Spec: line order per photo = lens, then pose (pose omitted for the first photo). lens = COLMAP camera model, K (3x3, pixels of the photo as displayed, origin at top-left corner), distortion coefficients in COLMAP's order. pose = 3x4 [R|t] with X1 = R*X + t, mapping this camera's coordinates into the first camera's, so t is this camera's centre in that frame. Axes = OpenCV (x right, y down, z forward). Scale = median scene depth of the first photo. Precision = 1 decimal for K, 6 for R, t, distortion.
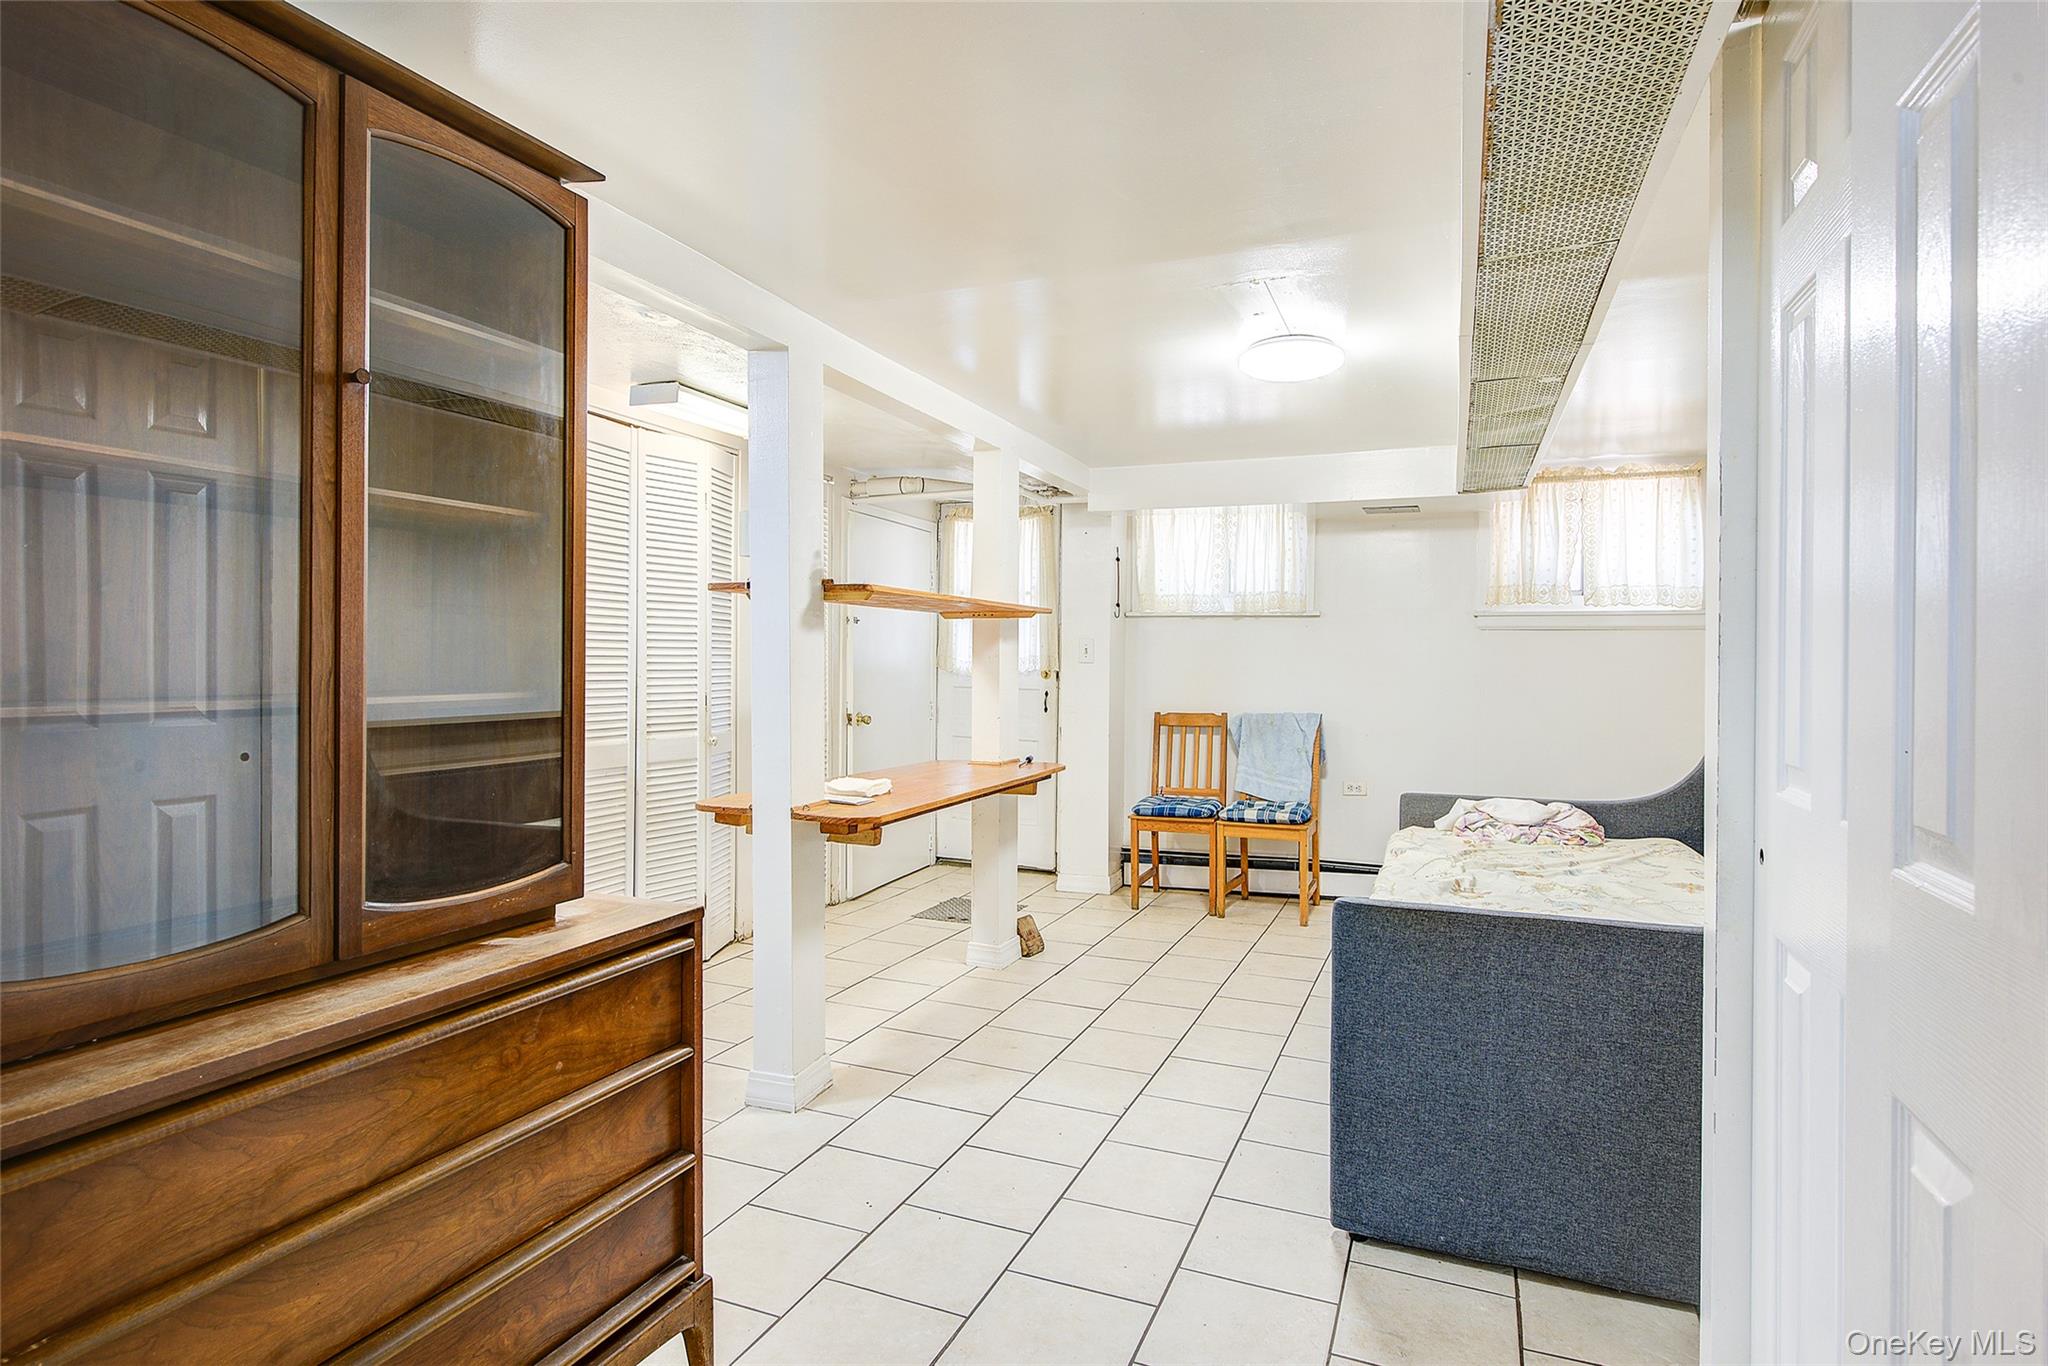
lens RADIAL K [[1088.2, 0, 1060.6], [0, 1088.2, 665.6], [0, 0, 1]] dist [-0.005548, 0.000381]
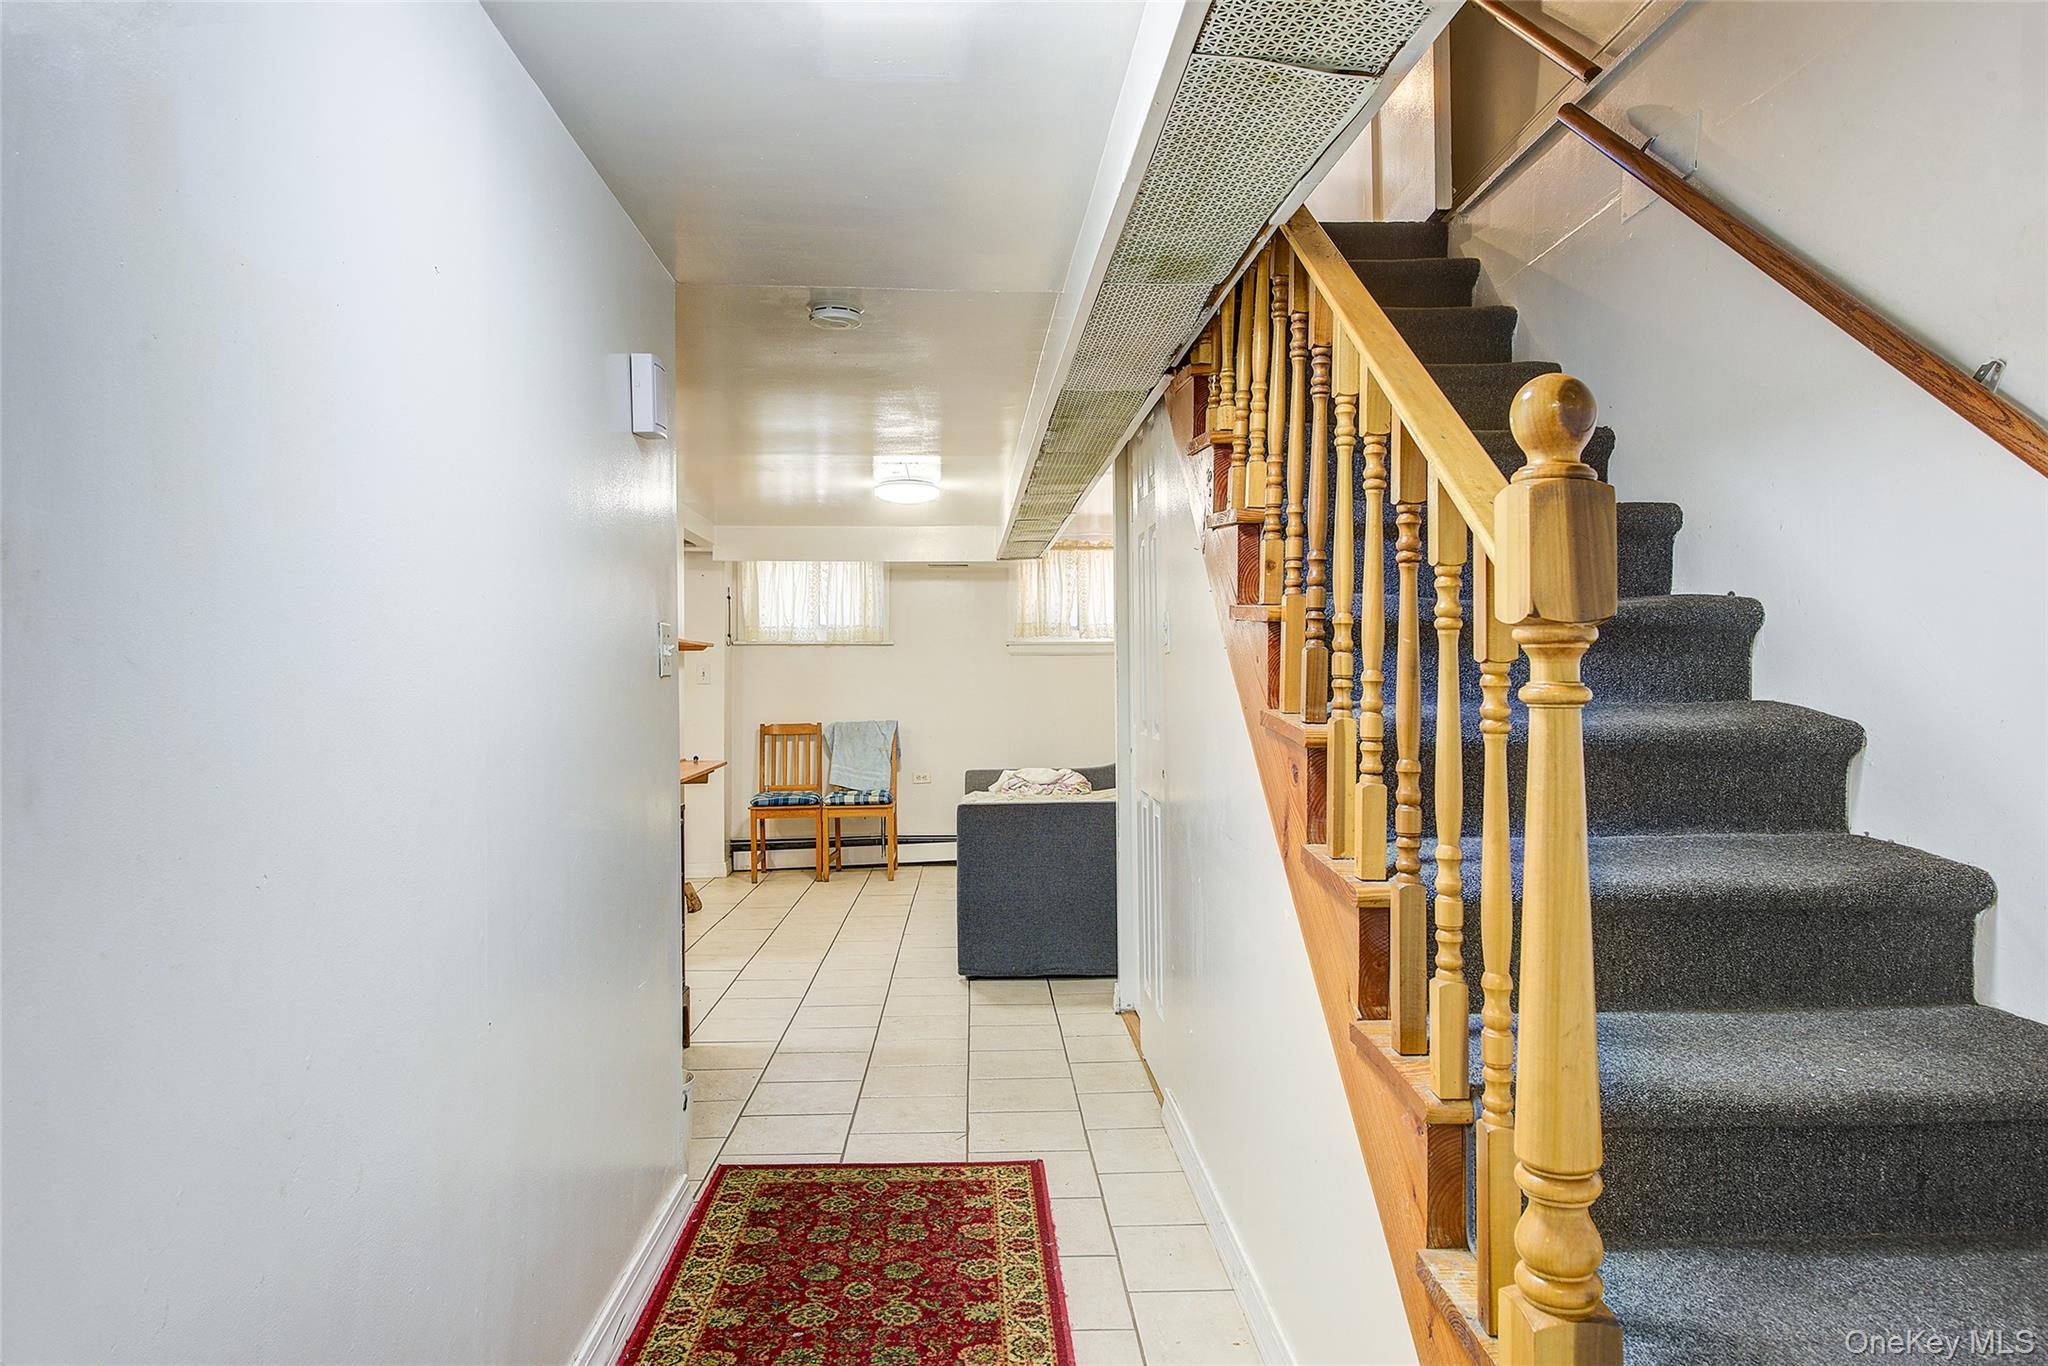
lens RADIAL K [[1415.7, 0, 1023.2], [0, 1415.7, 684.1], [0, 0, 1]] dist [0.000465, 0.000003]
pose [[0.922147, -0.016483, 0.386488, -0.270763], [0.017158, 0.999851, 0.001704, 0.000380], [-0.386459, 0.005060, 0.922293, -0.606891]]
